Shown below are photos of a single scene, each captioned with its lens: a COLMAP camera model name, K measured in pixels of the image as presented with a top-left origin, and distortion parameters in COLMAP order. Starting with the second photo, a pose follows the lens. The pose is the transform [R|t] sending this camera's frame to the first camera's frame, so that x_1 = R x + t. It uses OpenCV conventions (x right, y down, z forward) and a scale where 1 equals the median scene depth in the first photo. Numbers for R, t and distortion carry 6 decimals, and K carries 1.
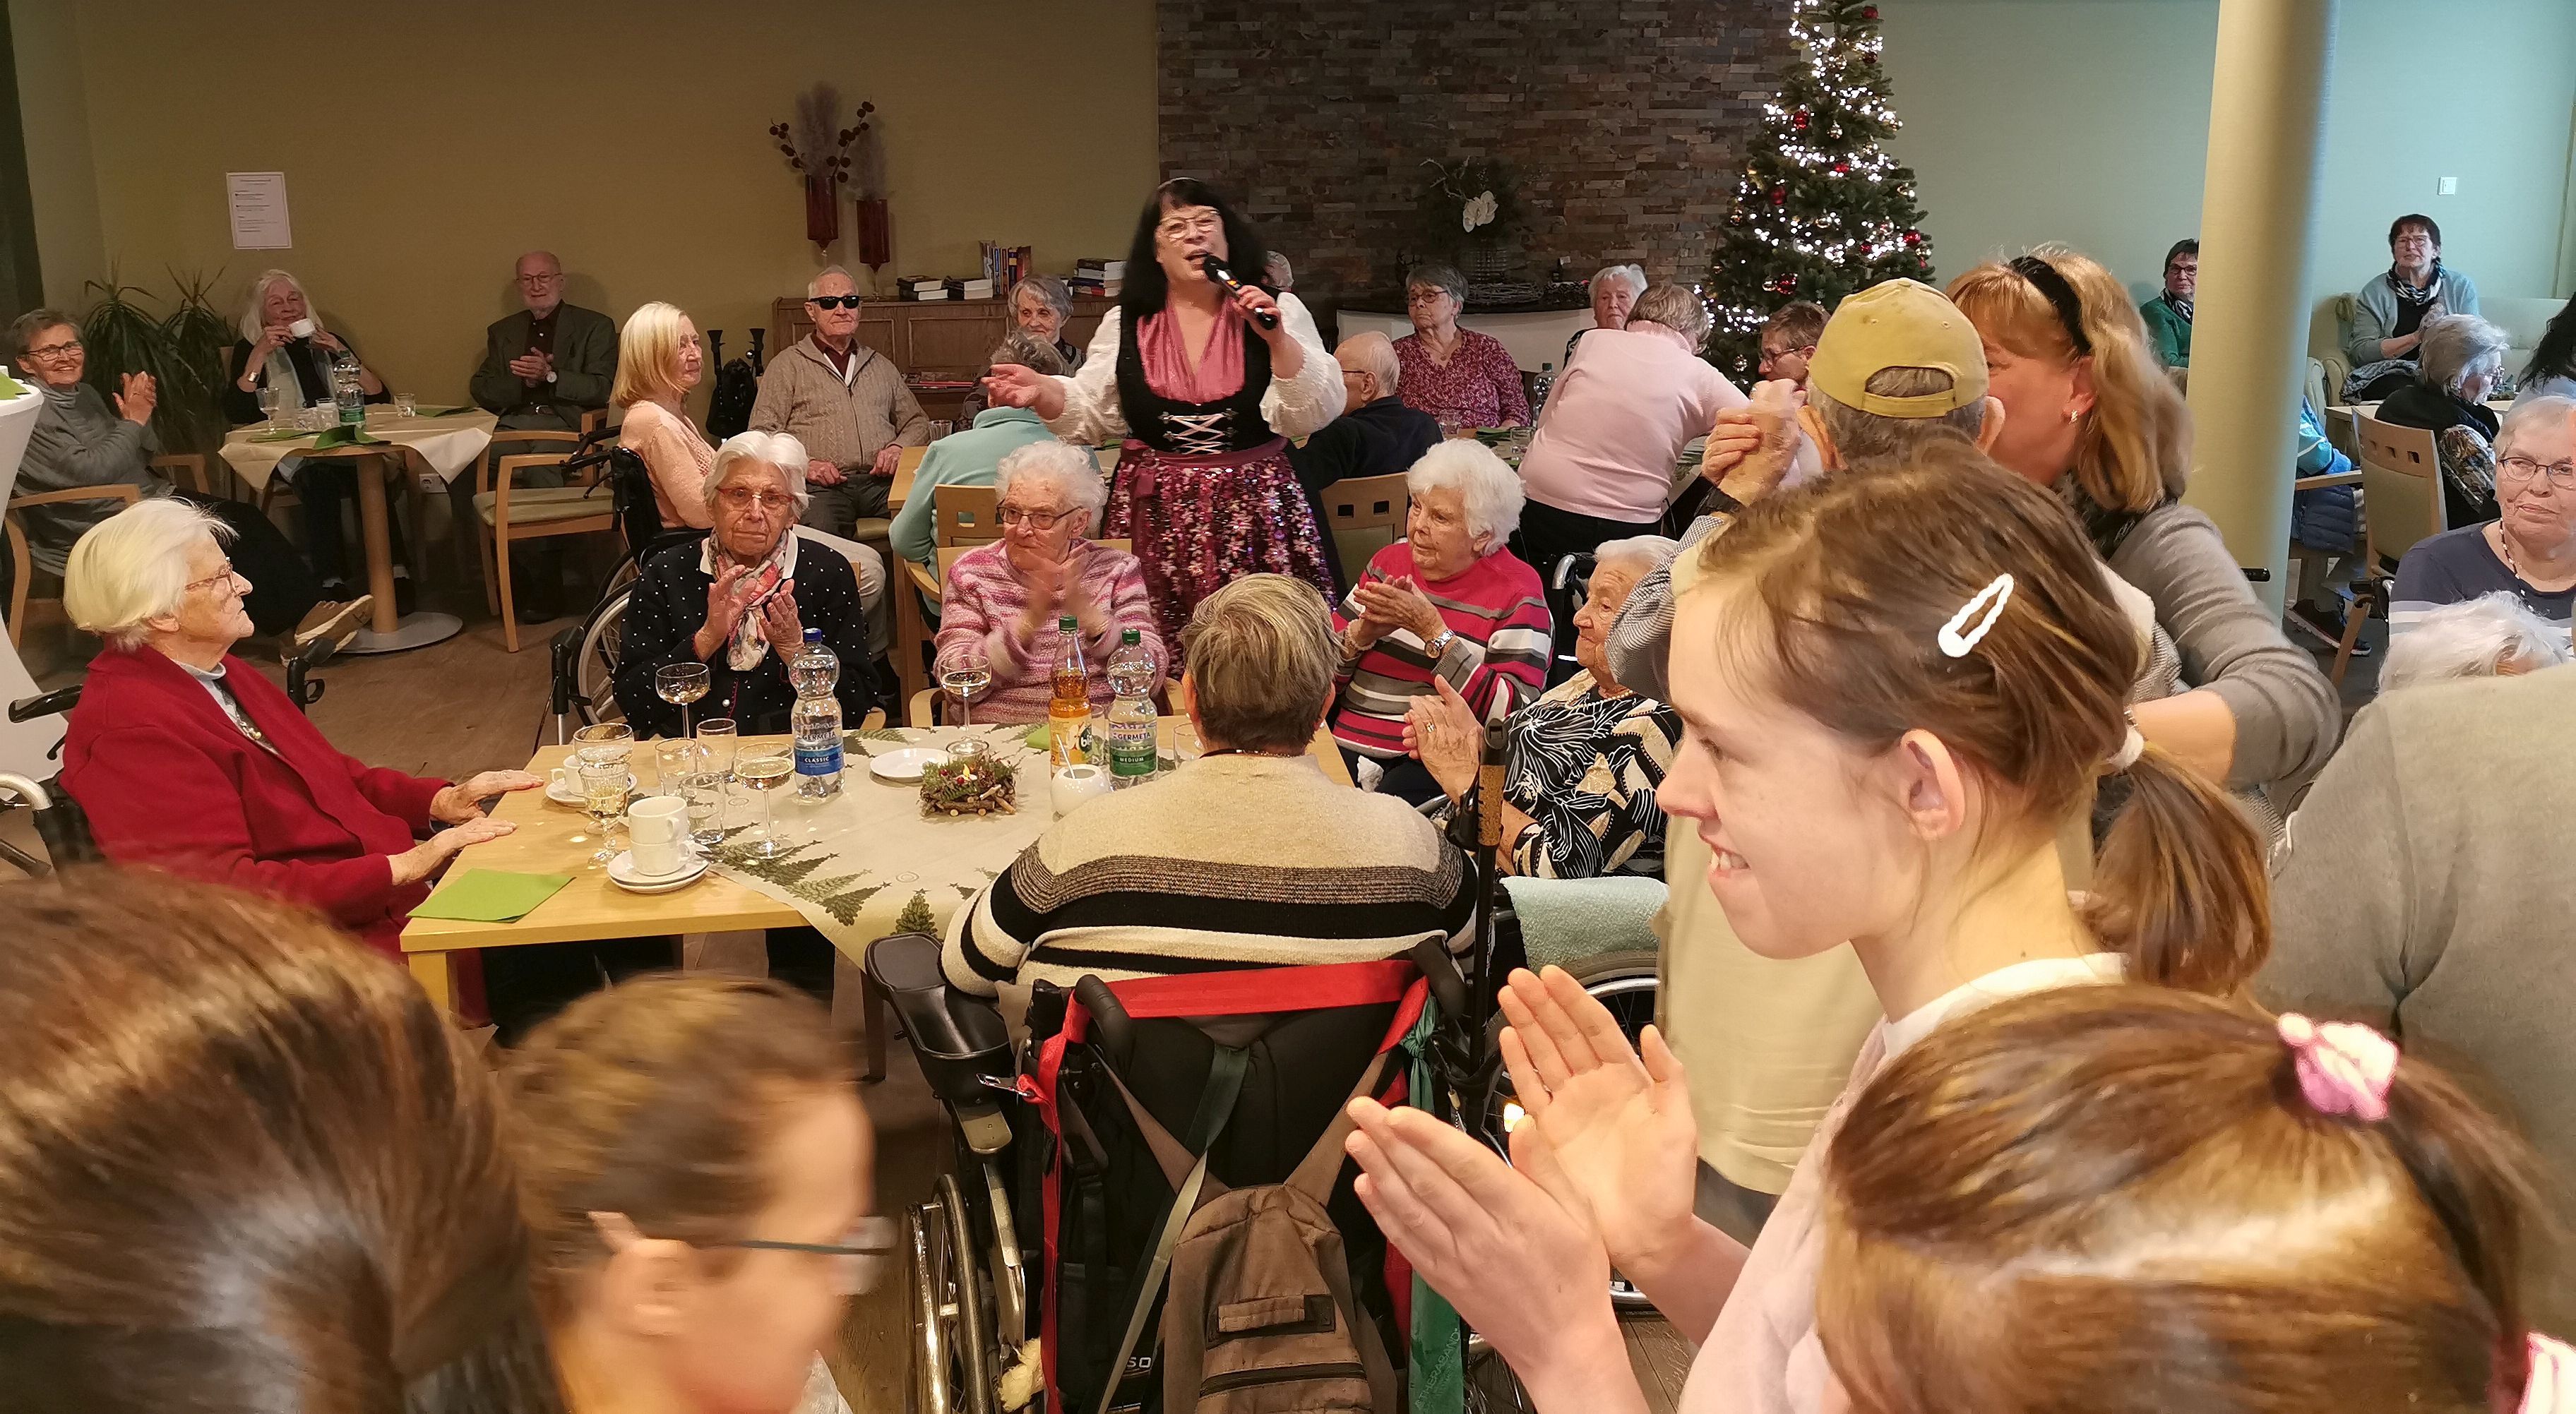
lens RADIAL K [[2010.2, 0, 1310.9], [0, 2010.2, 457.4], [0, 0, 1]] dist [0.010667, -0.000594]
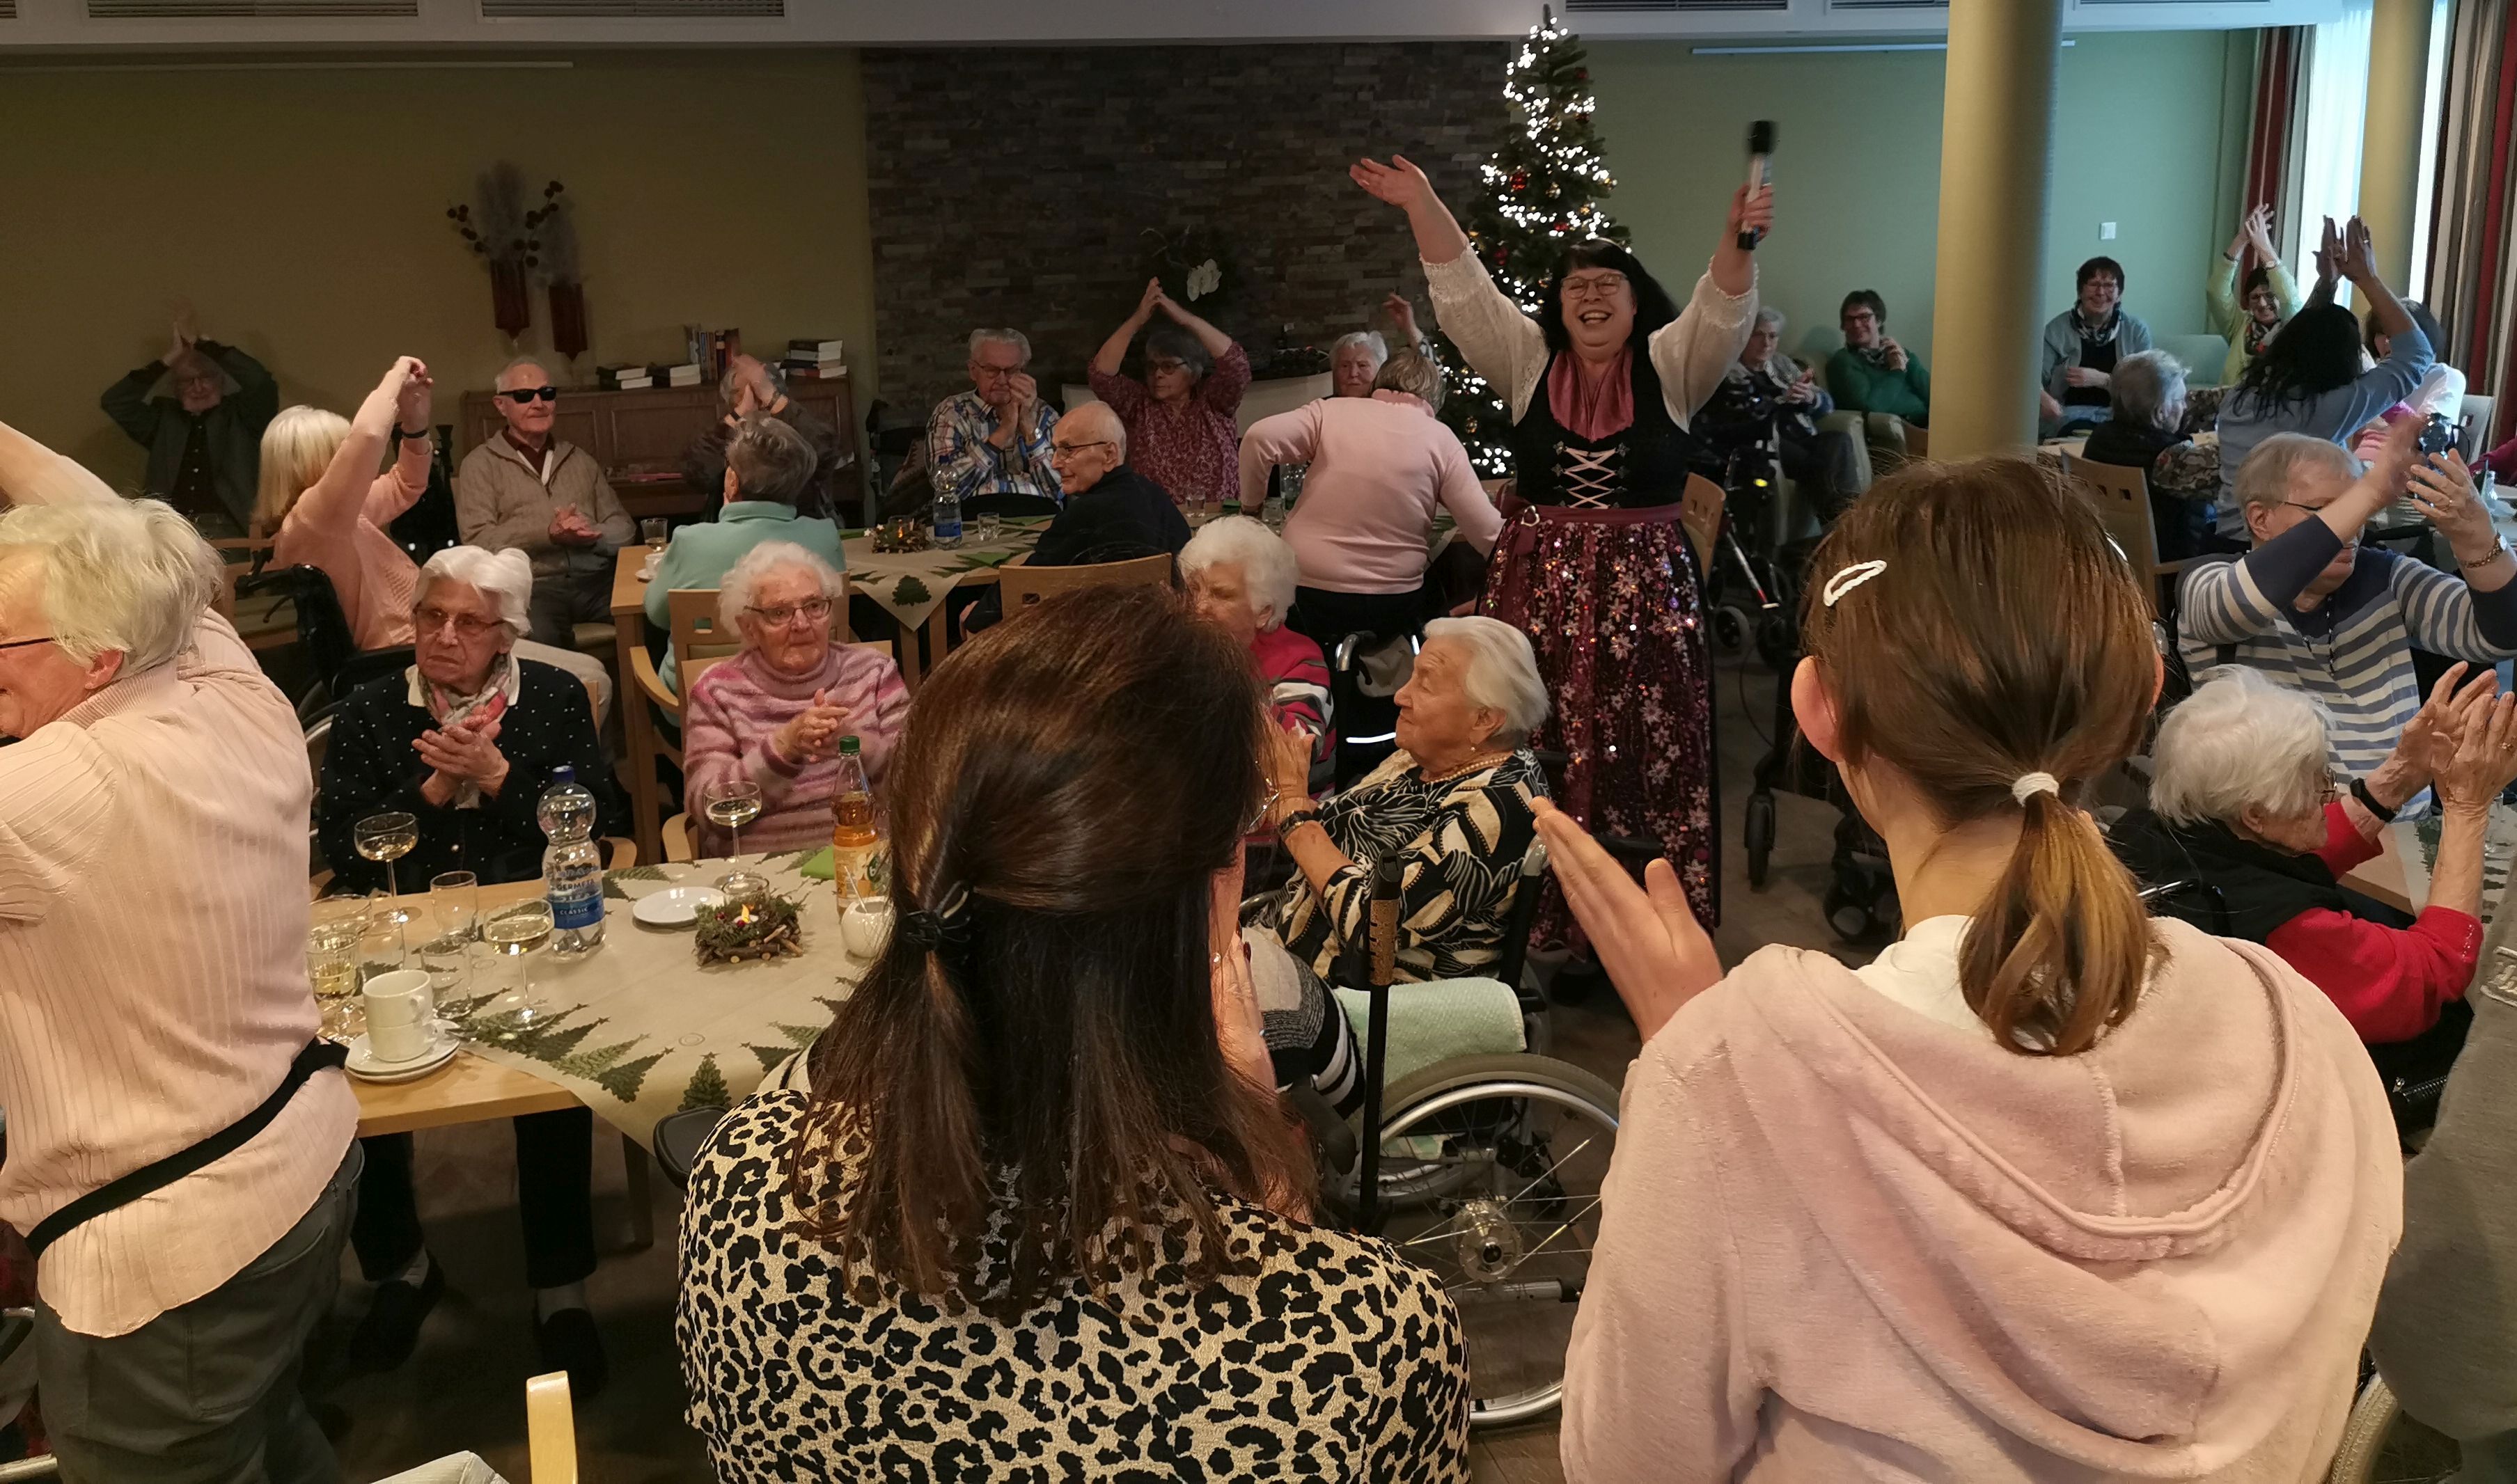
lens RADIAL K [[1976.9, 0, 1256.7], [0, 1976.9, 525.7], [0, 0, 1]] dist [0.024791, 0.002637]
pose [[0.990764, -0.043026, 0.128590, -0.021296], [0.042734, 0.999074, 0.005027, -0.005751], [-0.128687, 0.000515, 0.991685, 0.034339]]
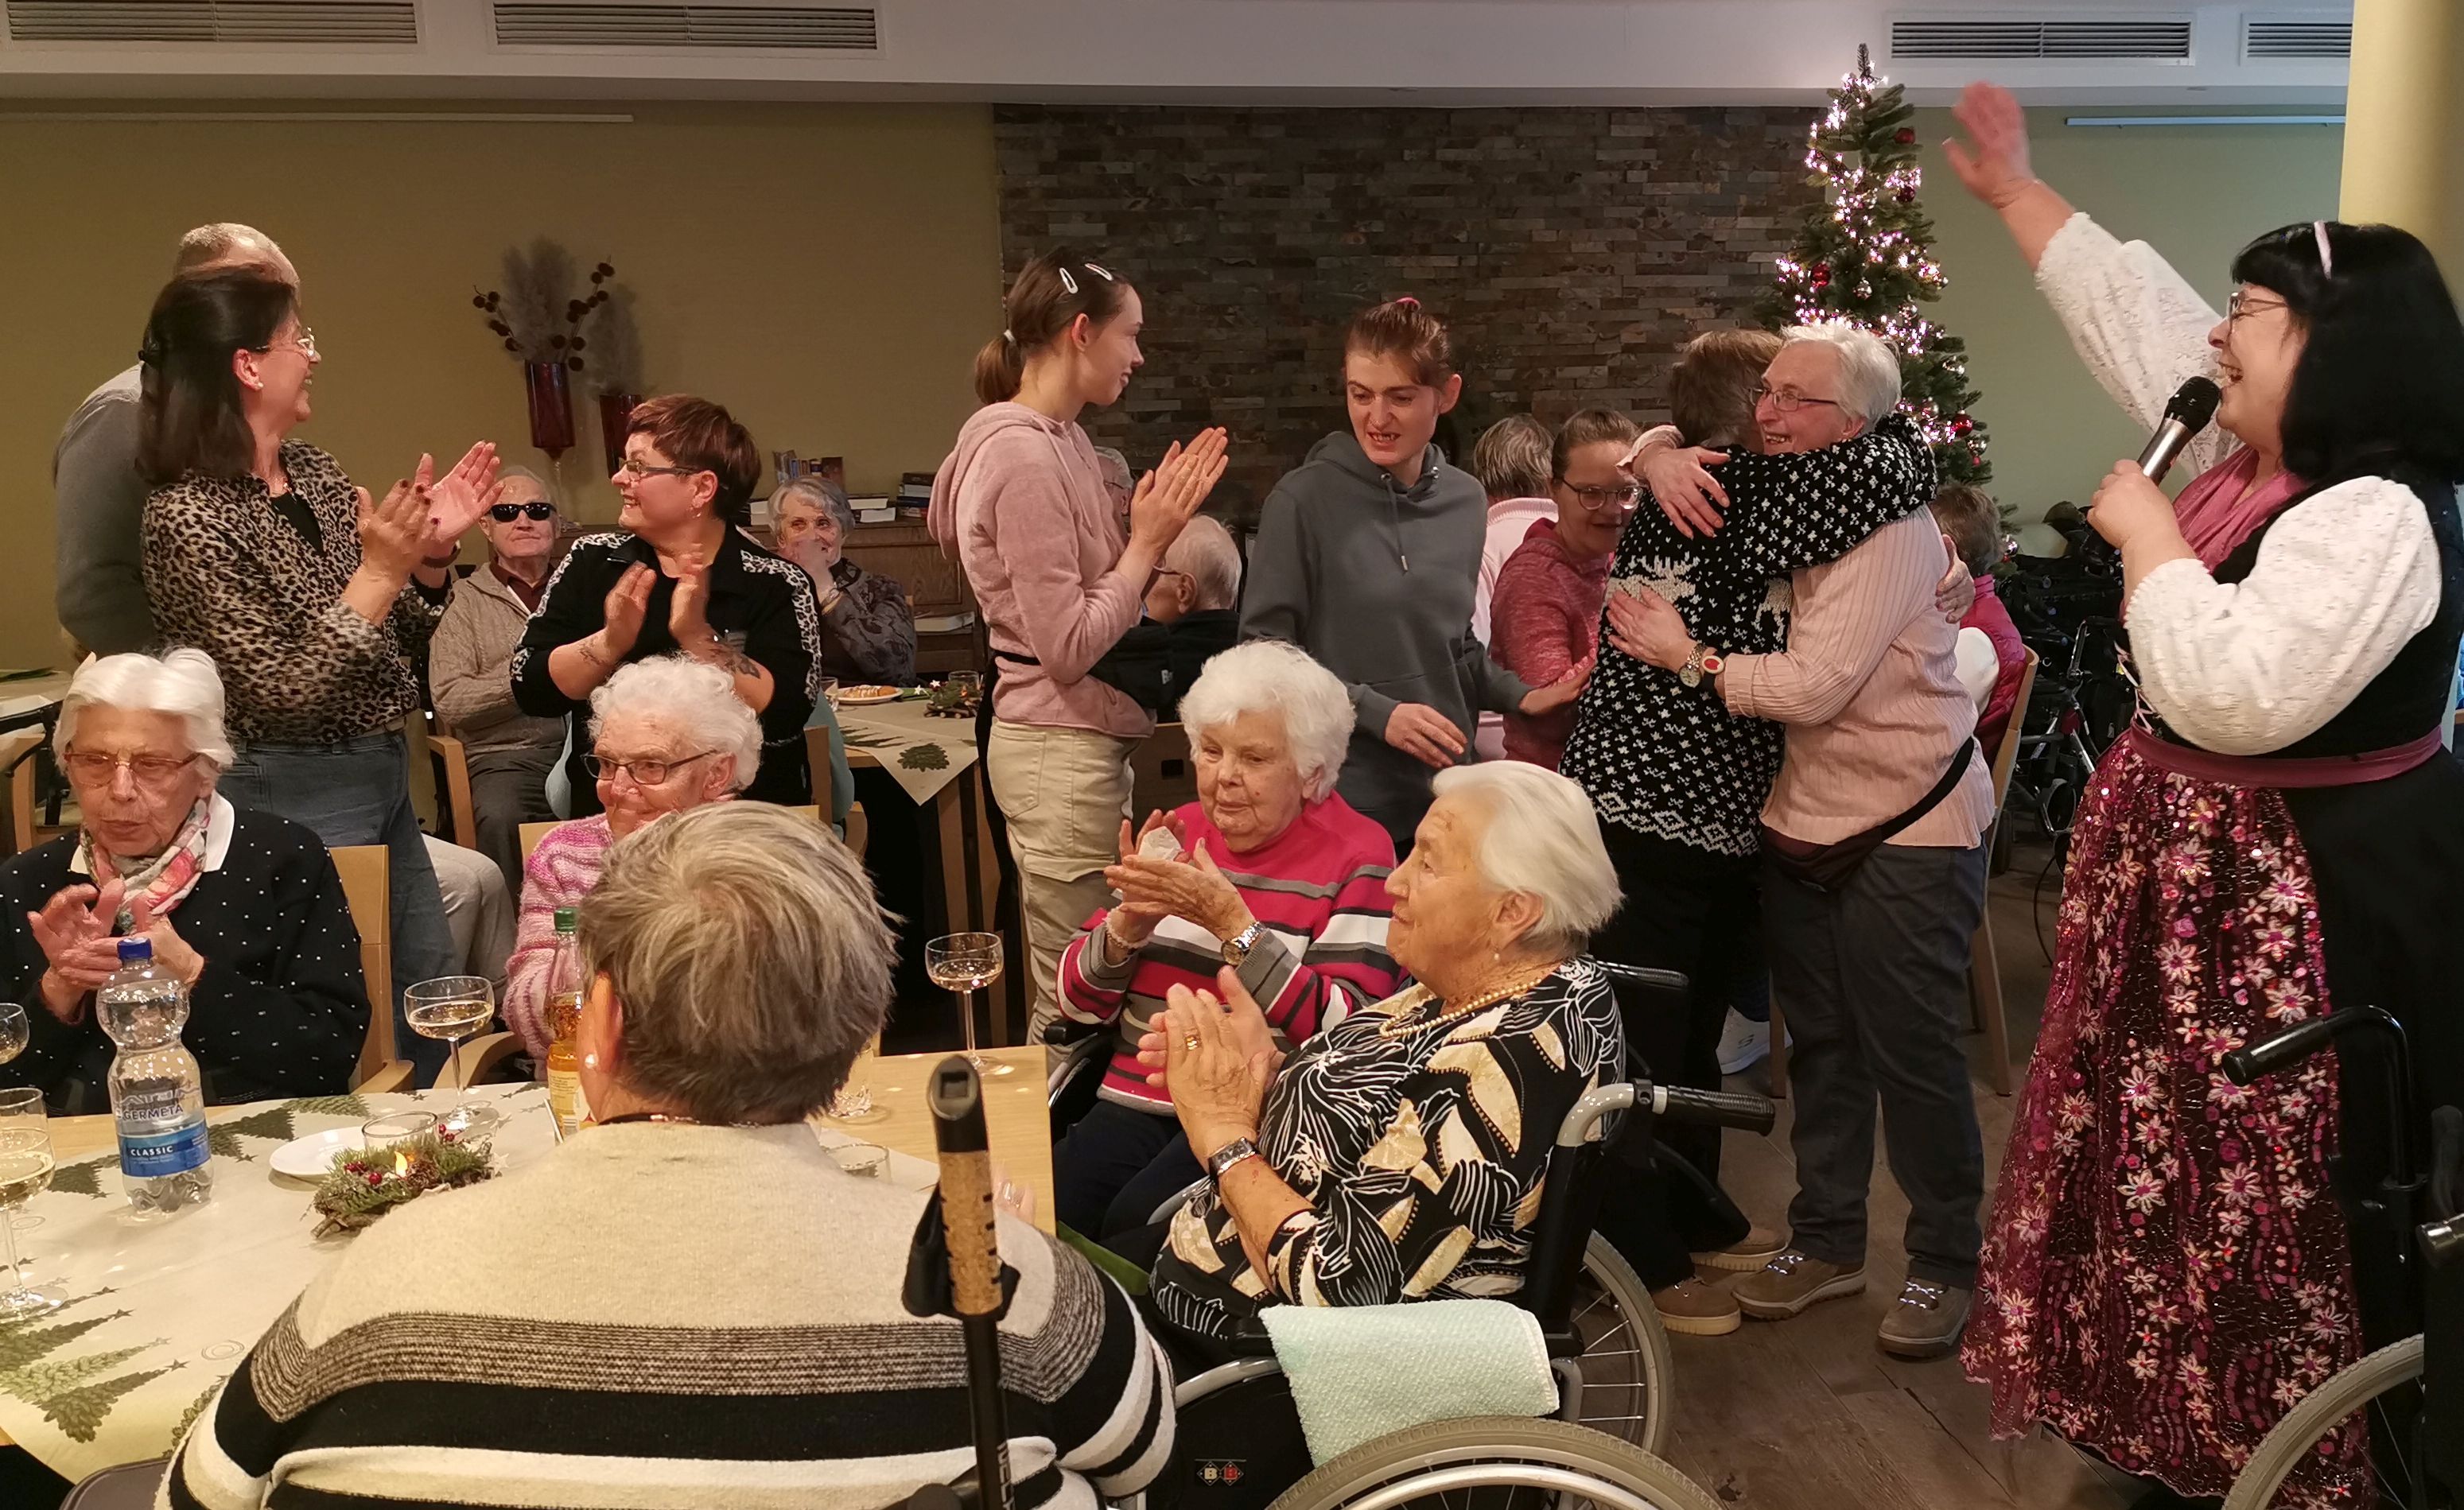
lens RADIAL K [[2262.6, 0, 1452.1], [0, 2262.6, 783.8], [0, 0, 1]] dist [0.065140, -0.072784]
pose [[0.998445, -0.021072, 0.051608, 0.050111], [0.020511, 0.999725, 0.011369, 0.016495], [-0.051834, -0.010293, 0.998603, 0.121252]]
